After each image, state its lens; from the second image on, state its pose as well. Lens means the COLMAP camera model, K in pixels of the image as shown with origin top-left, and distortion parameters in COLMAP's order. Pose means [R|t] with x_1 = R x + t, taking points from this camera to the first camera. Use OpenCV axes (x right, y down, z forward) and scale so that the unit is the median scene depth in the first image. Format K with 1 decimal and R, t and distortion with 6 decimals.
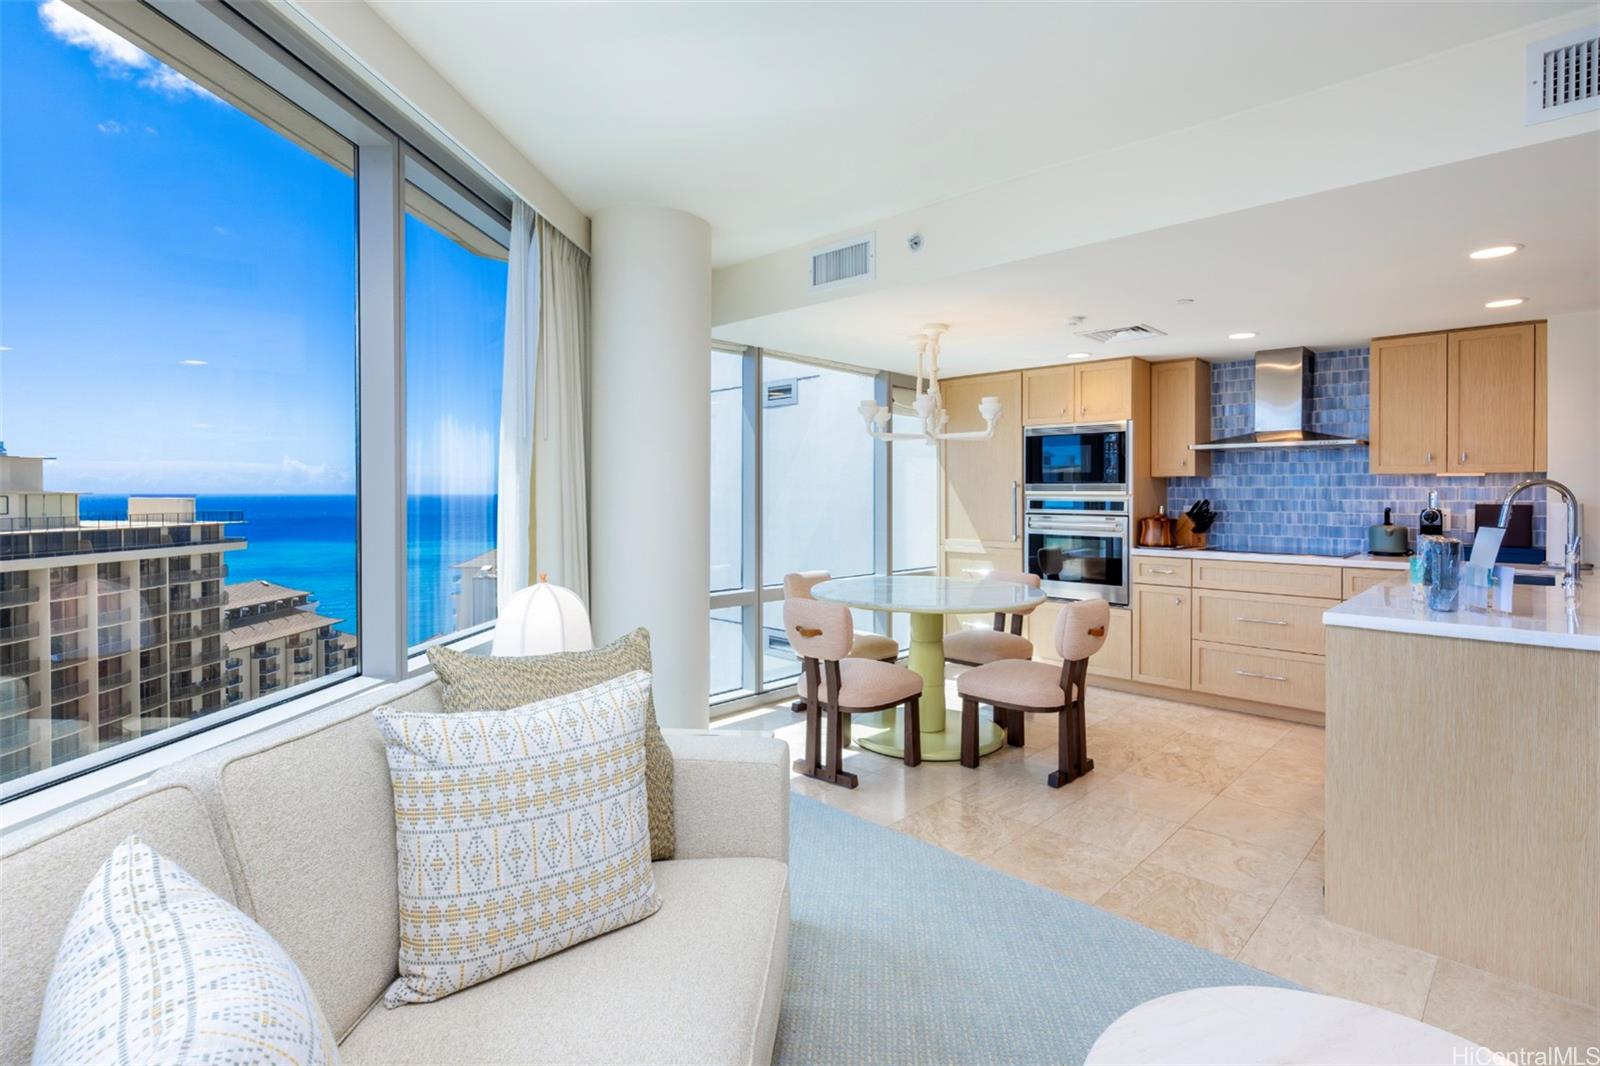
lens RADIAL K [[767.4, 0, 822.7], [0, 767.4, 501.9], [0, 0, 1]] dist [0.001030, -0.001027]
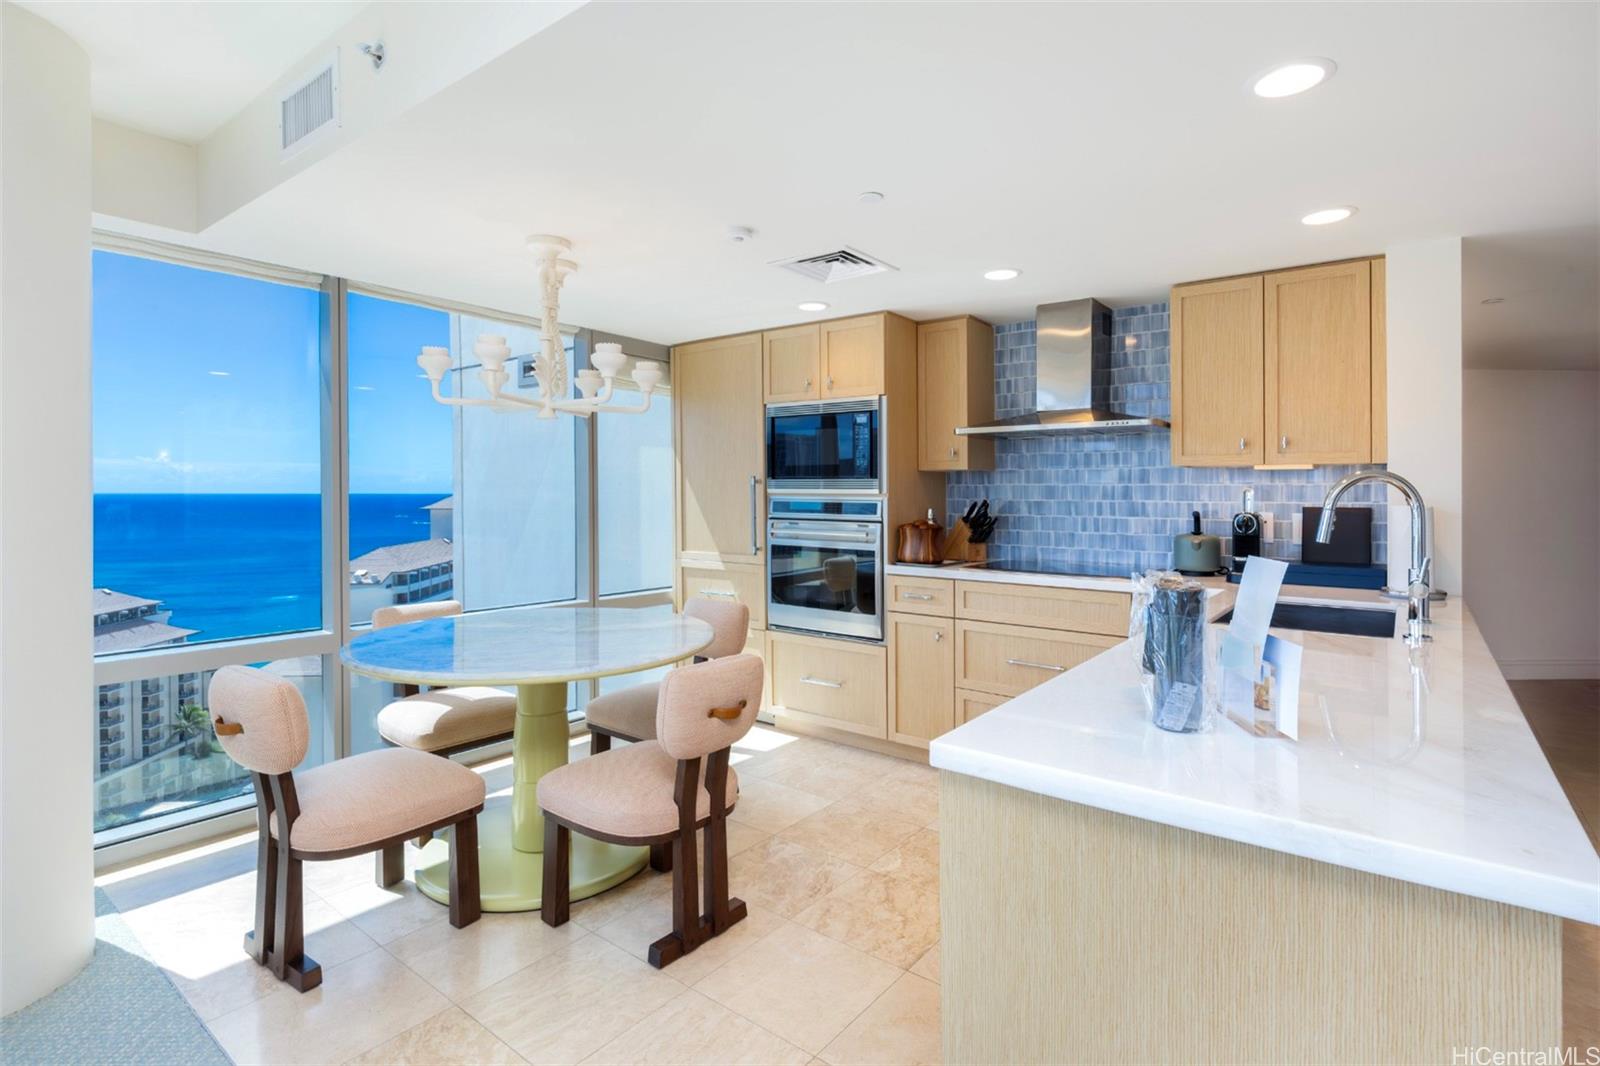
lens RADIAL K [[767.4, 0, 813.5], [0, 767.4, 493.9], [0, 0, 1]] dist [0.001030, -0.001027]
pose [[0.994792, 0.000828, 0.101919, 0.255601], [0.000257, 0.999943, -0.010632, -0.001475], [-0.101922, 0.010603, 0.994736, 0.257976]]
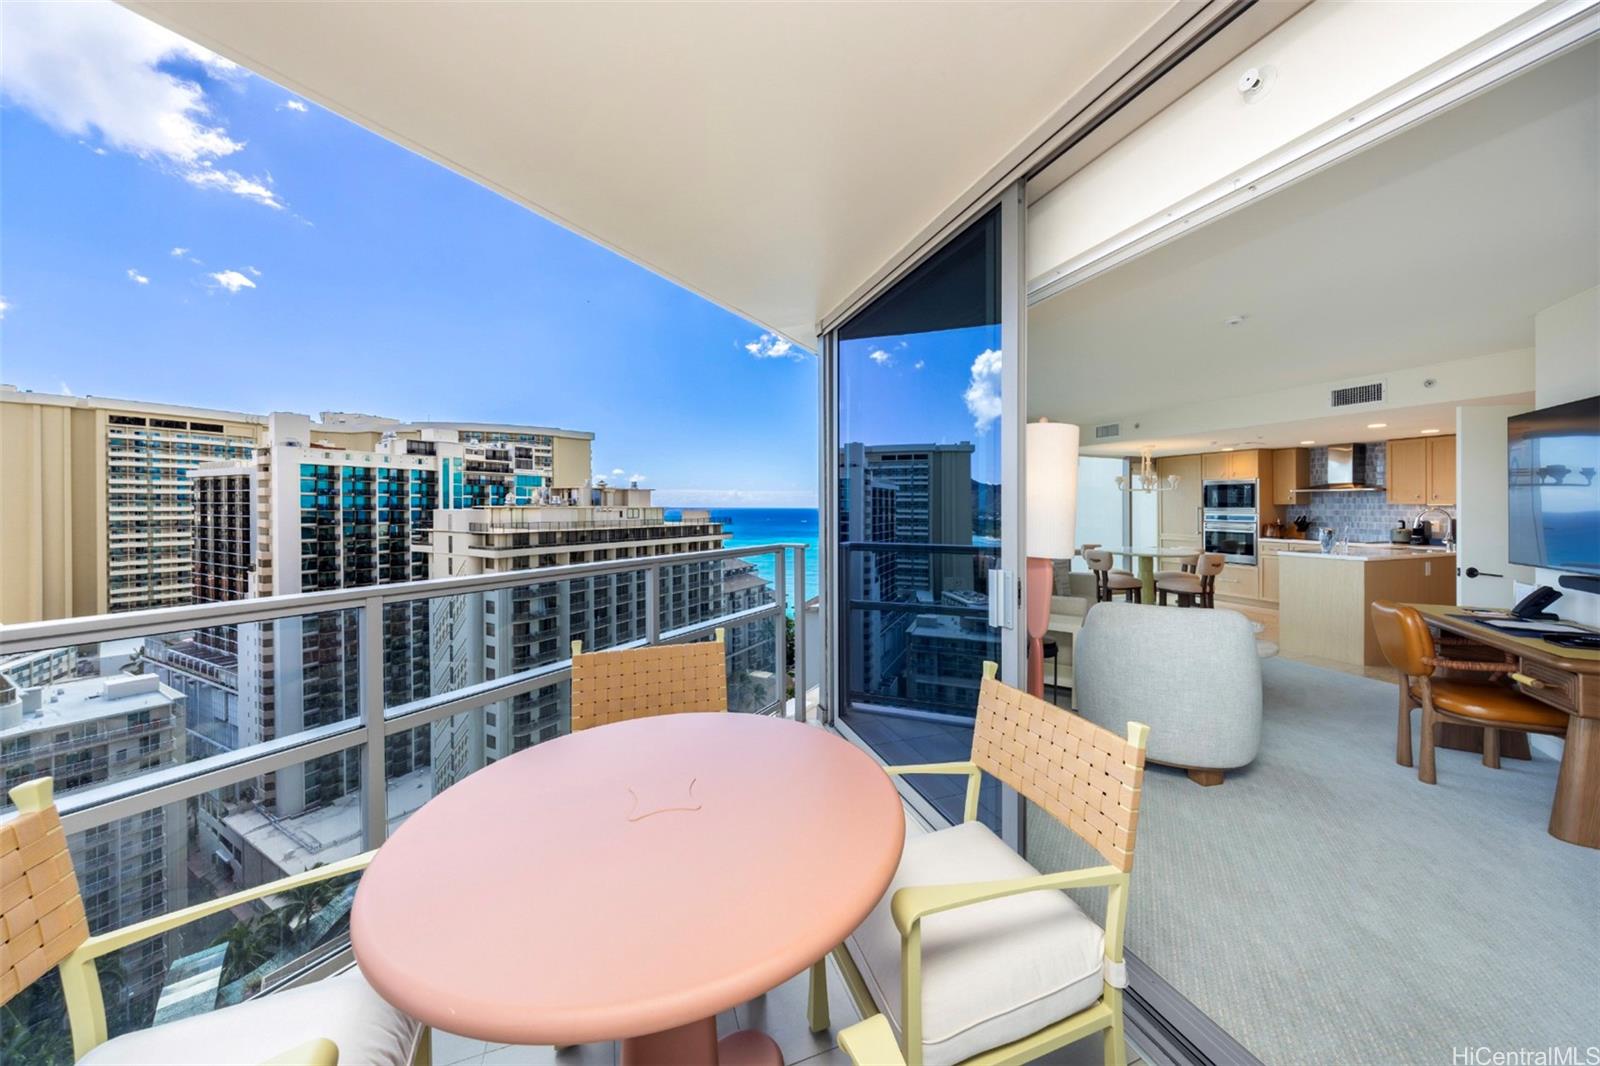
lens RADIAL K [[545.7, 0, 820.6], [0, 545.7, 509.0], [0, 0, 1]] dist [-0.012942, 0.000150]
pose [[0.900882, 0.003678, -0.434048, -0.042204], [-0.007730, 0.999941, -0.007571, 0.000368], [0.433994, 0.010176, 0.900858, -0.888517]]
